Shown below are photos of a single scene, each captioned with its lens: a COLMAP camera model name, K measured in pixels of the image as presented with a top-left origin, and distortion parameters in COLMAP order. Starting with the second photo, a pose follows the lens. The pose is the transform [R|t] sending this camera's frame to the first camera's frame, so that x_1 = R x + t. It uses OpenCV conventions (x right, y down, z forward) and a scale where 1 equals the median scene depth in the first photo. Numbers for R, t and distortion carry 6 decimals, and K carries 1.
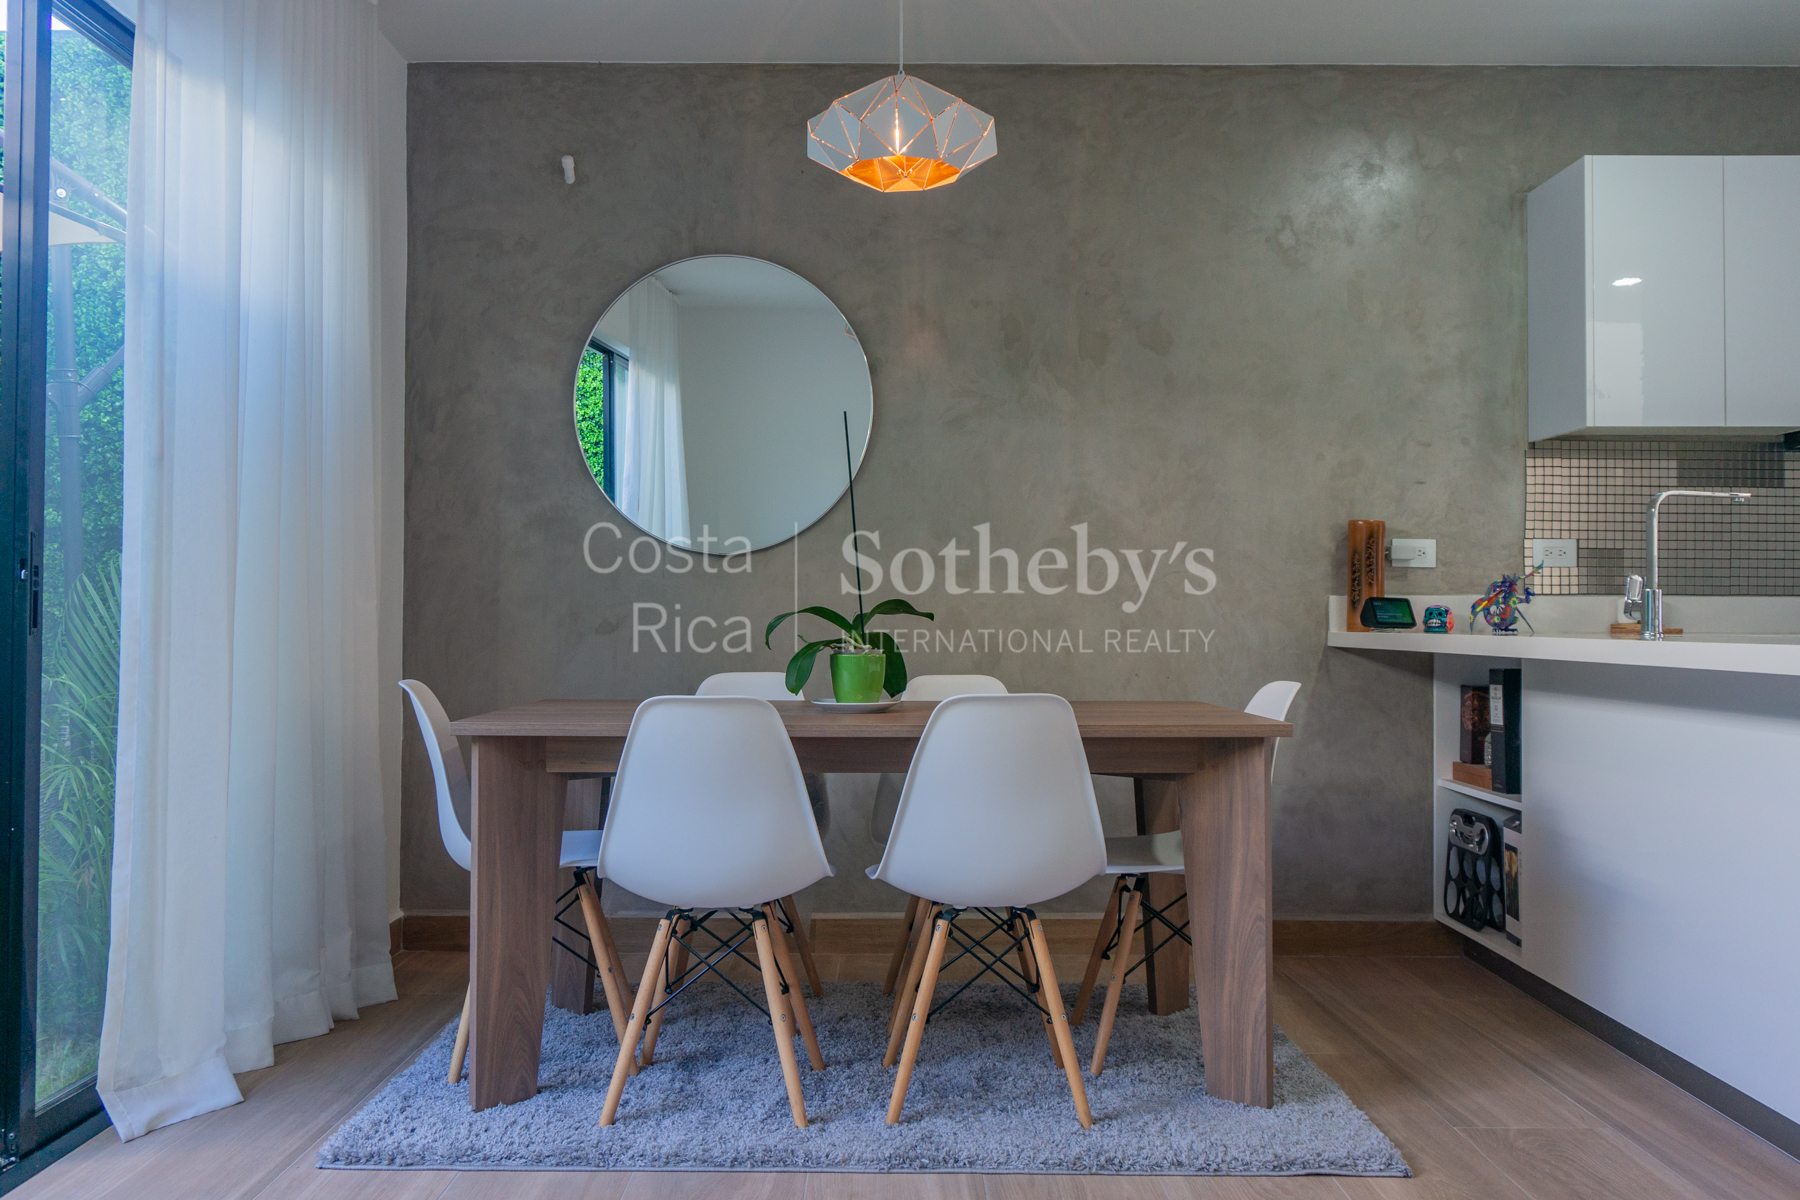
lens RADIAL K [[1518.4, 0, 864.6], [0, 1518.4, 553.0], [0, 0, 1]] dist [0.004075, -0.016074]
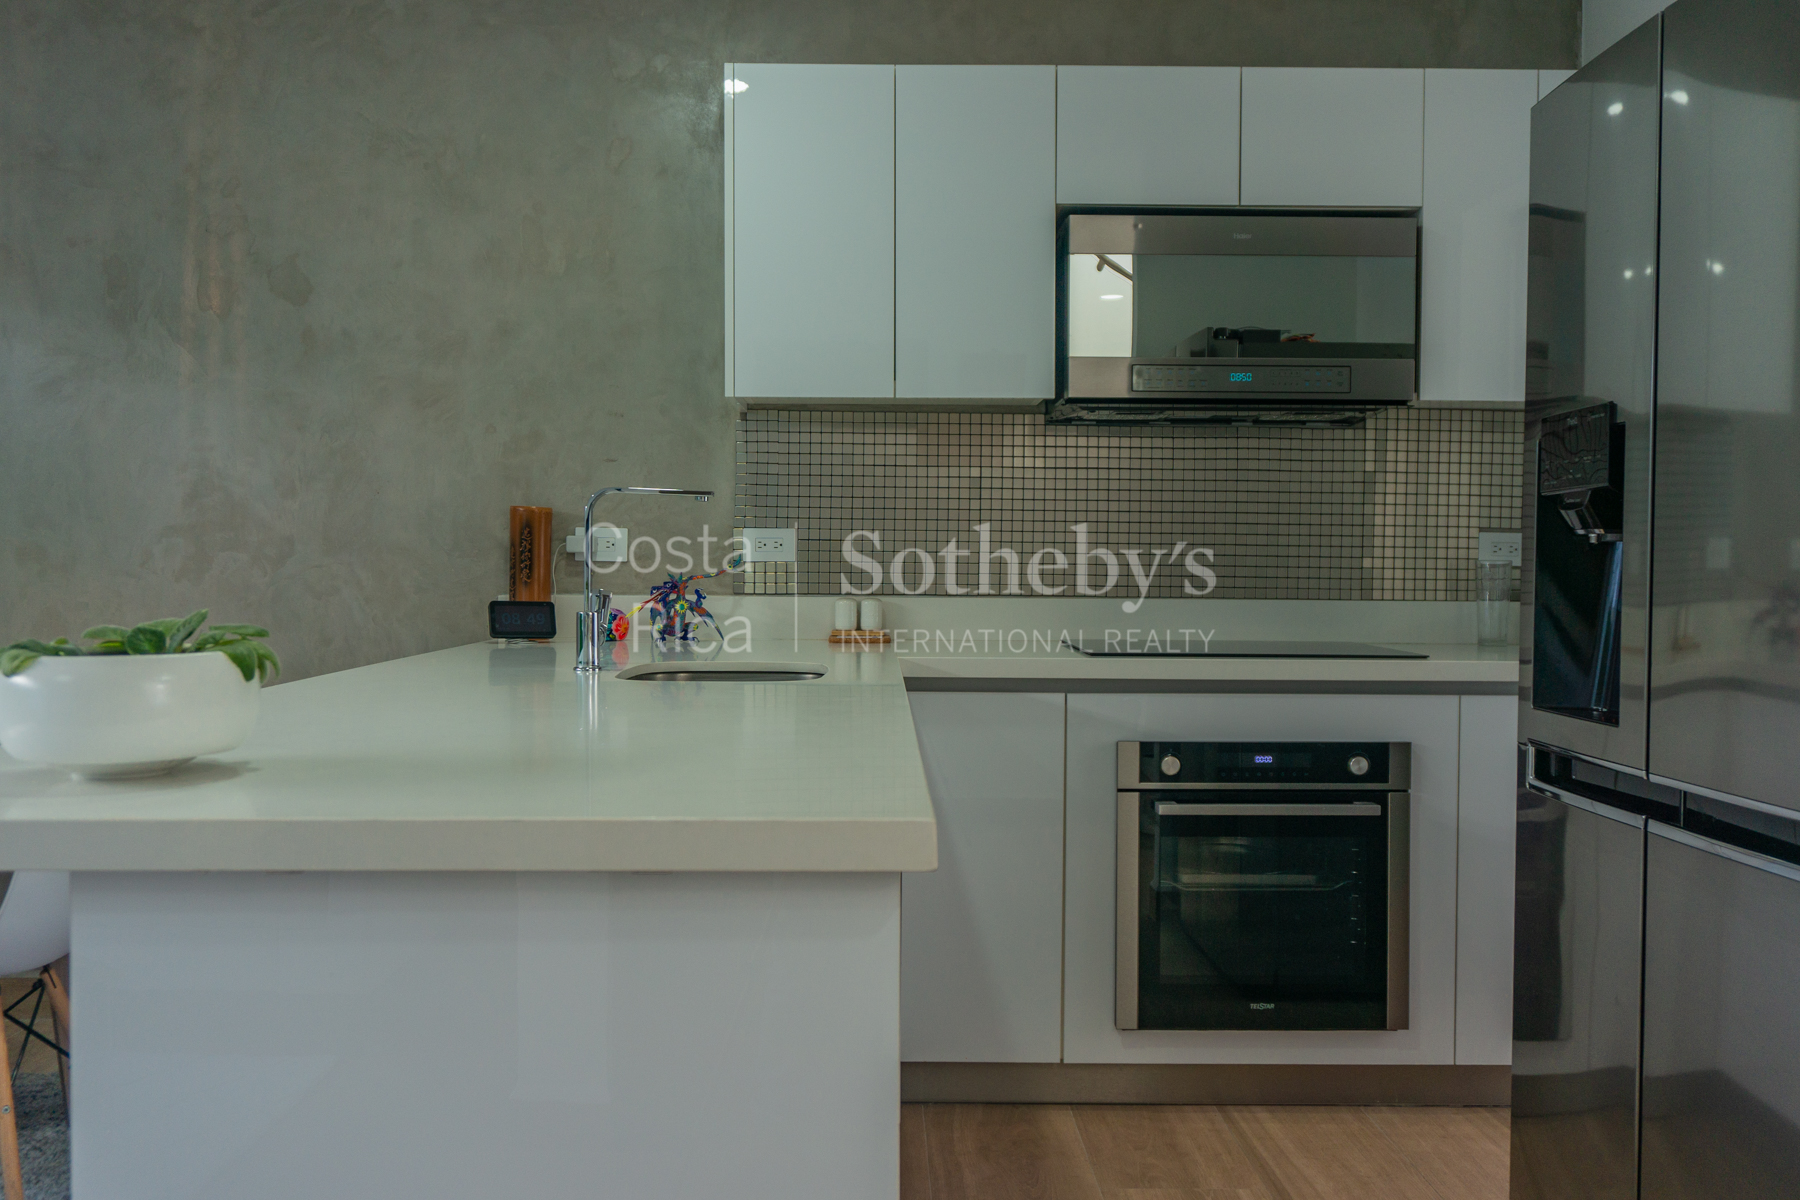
lens RADIAL K [[1518.4, 0, 890.6], [0, 1518.4, 598.8], [0, 0, 1]] dist [0.004075, -0.016074]
pose [[0.999936, 0.002494, 0.011053, 0.510719], [-0.002827, 0.999541, 0.030150, 0.003996], [-0.010973, -0.030179, 0.999484, 0.161982]]
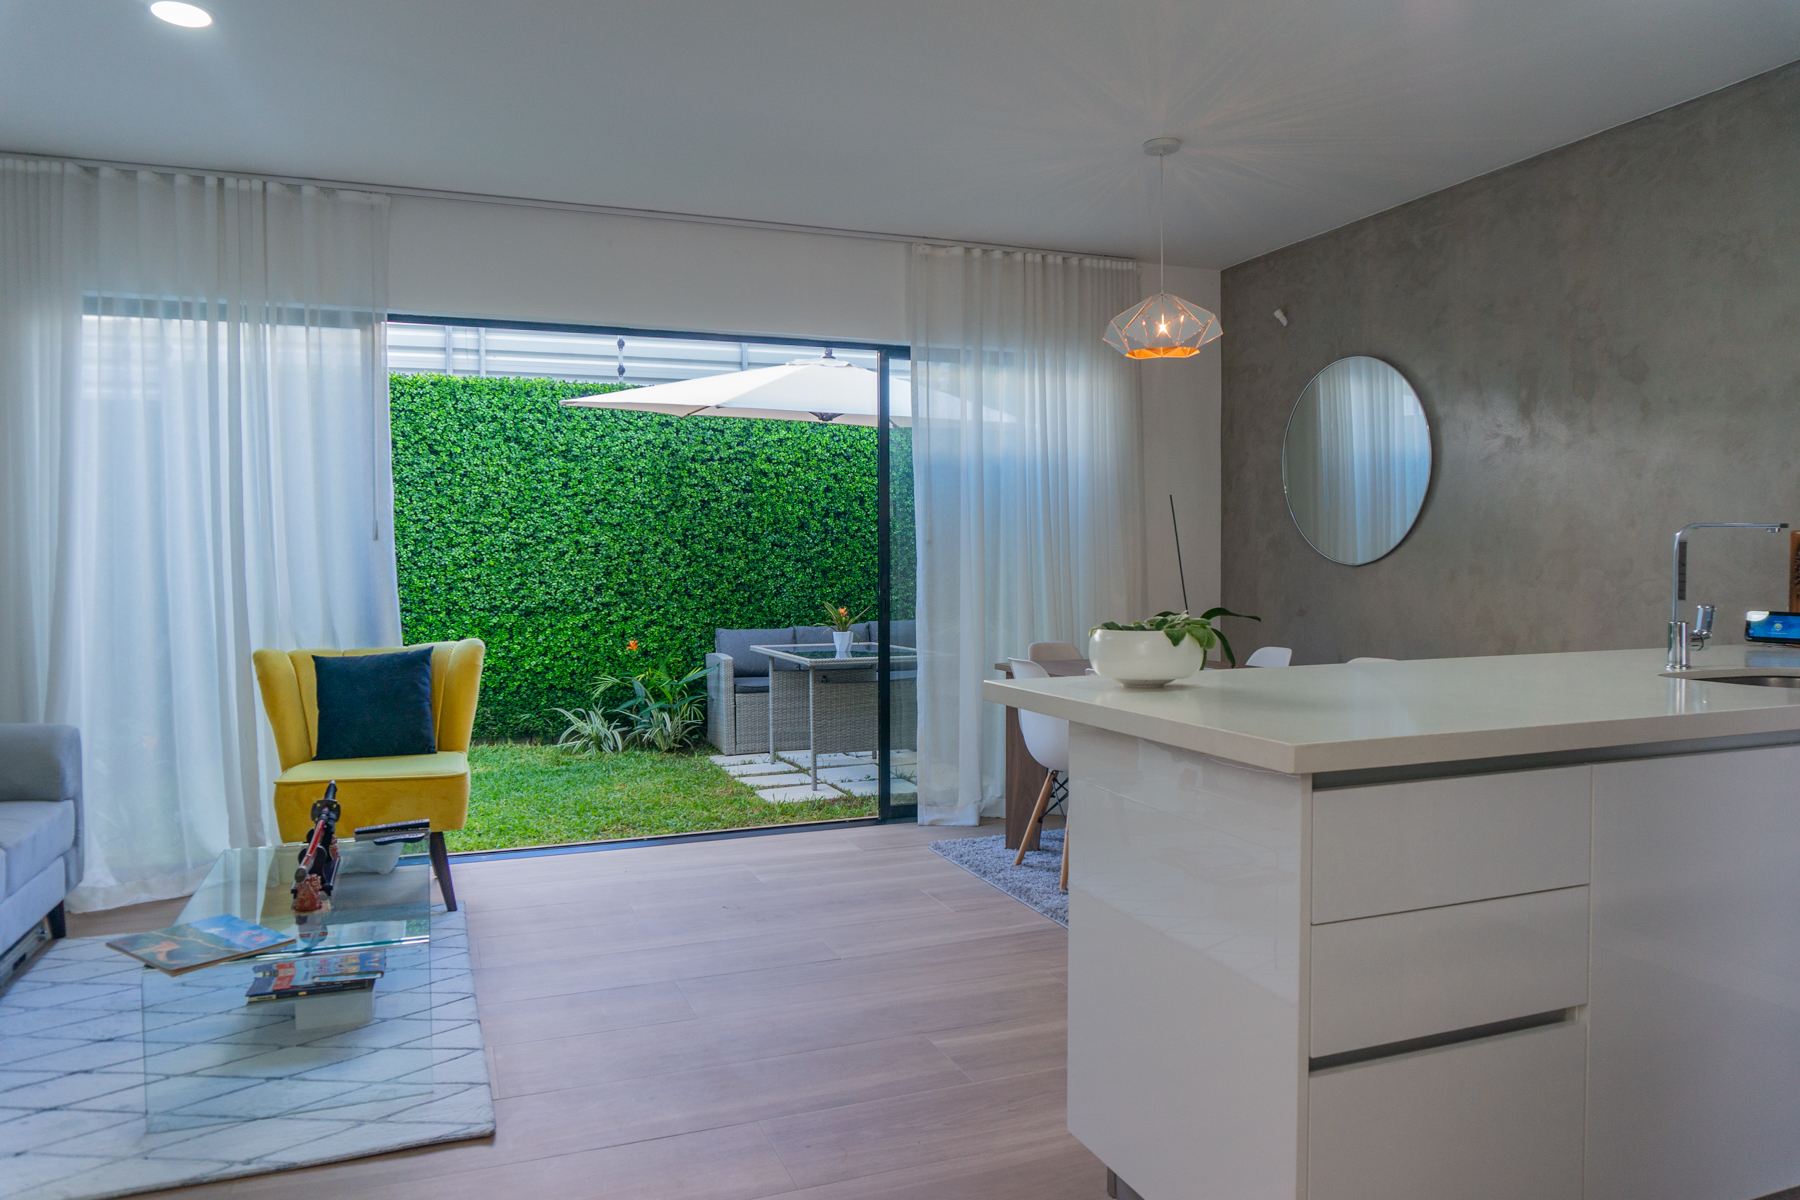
lens RADIAL K [[1197.8, 0, 903.7], [0, 1197.8, 601.8], [0, 0, 1]] dist [-0.024343, 0.005659]
pose [[0.373103, 0.026915, -0.927399, 0.801309], [0.009657, 0.999412, 0.032890, -0.005374], [0.927740, -0.021227, 0.372624, 0.180186]]
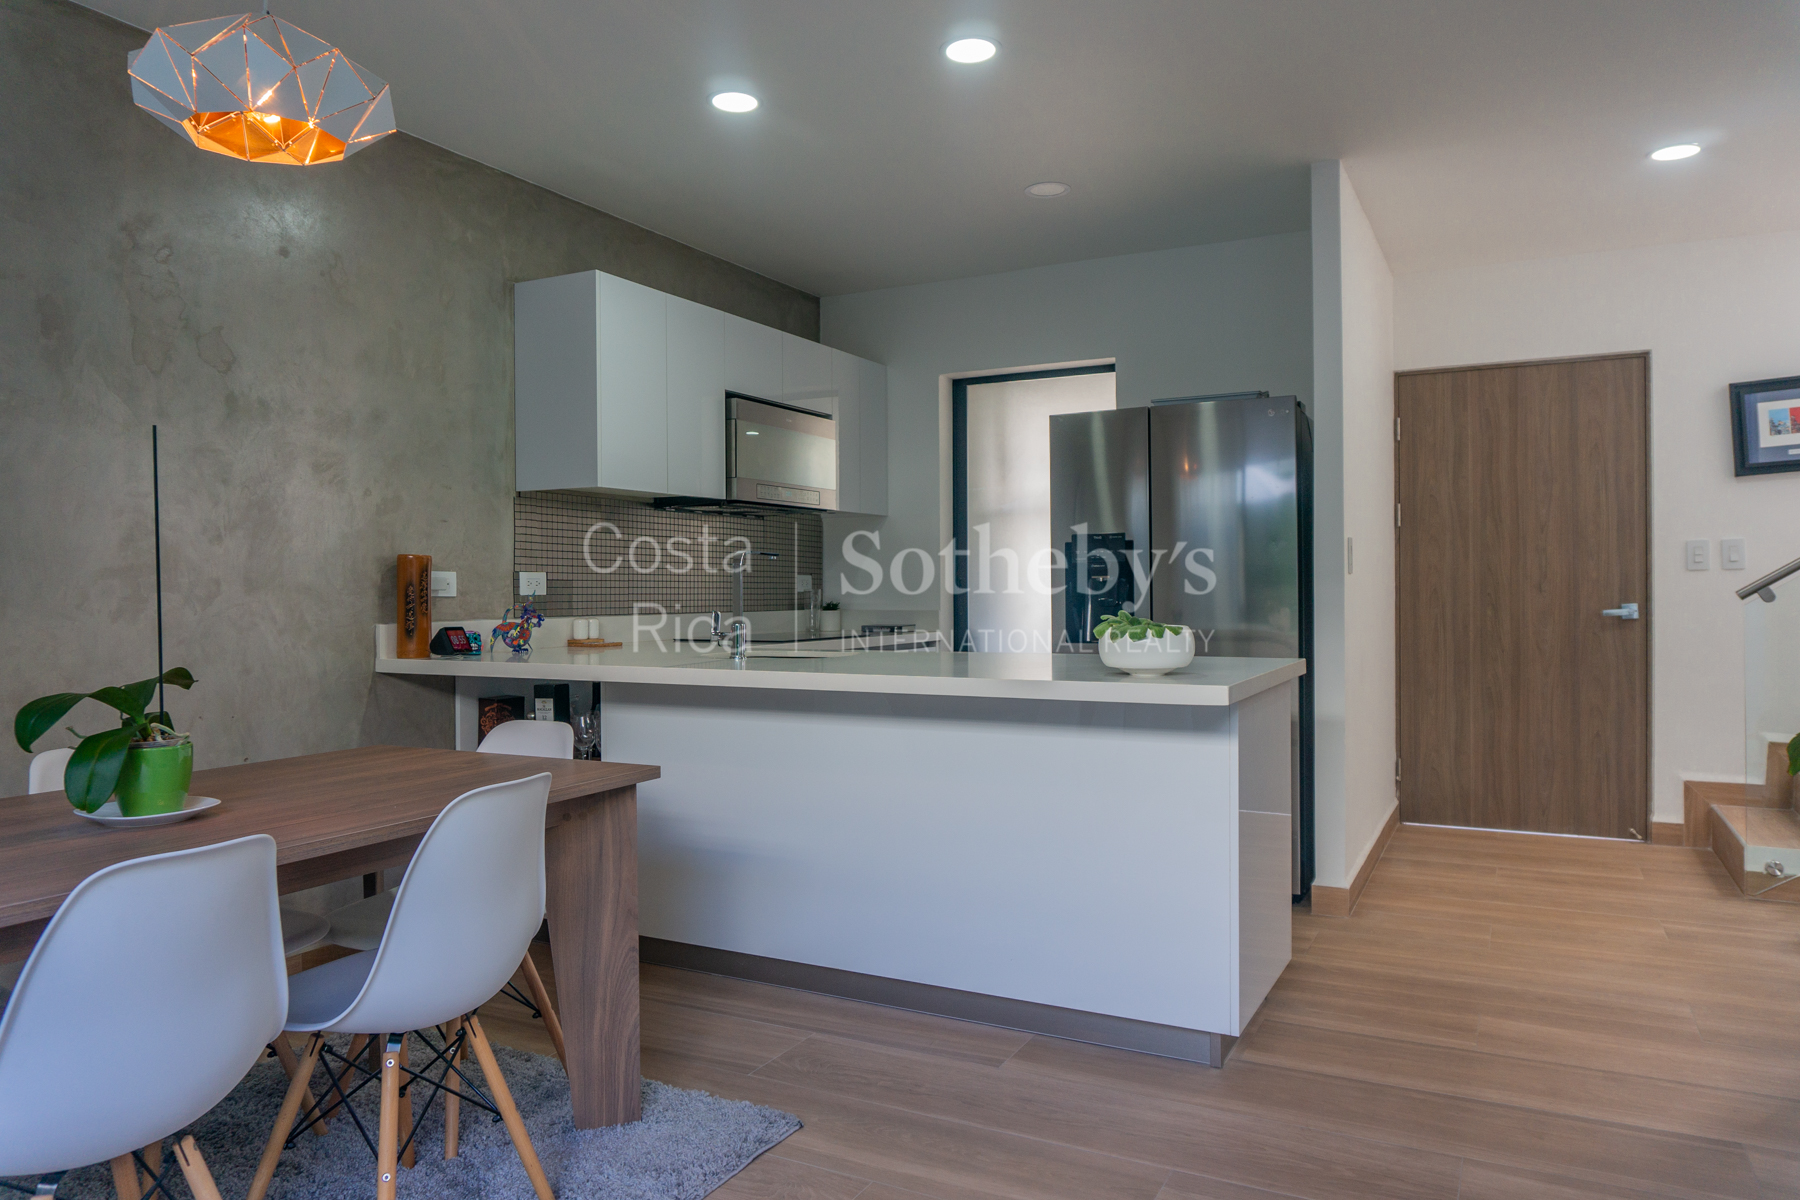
lens RADIAL K [[1197.8, 0, 907.7], [0, 1197.8, 606.8], [0, 0, 1]] dist [-0.024343, 0.005659]
pose [[0.452636, -0.020470, 0.891460, -0.267147], [-0.008655, 0.999589, 0.027347, -0.010205], [-0.891653, -0.020094, 0.452273, 0.293629]]
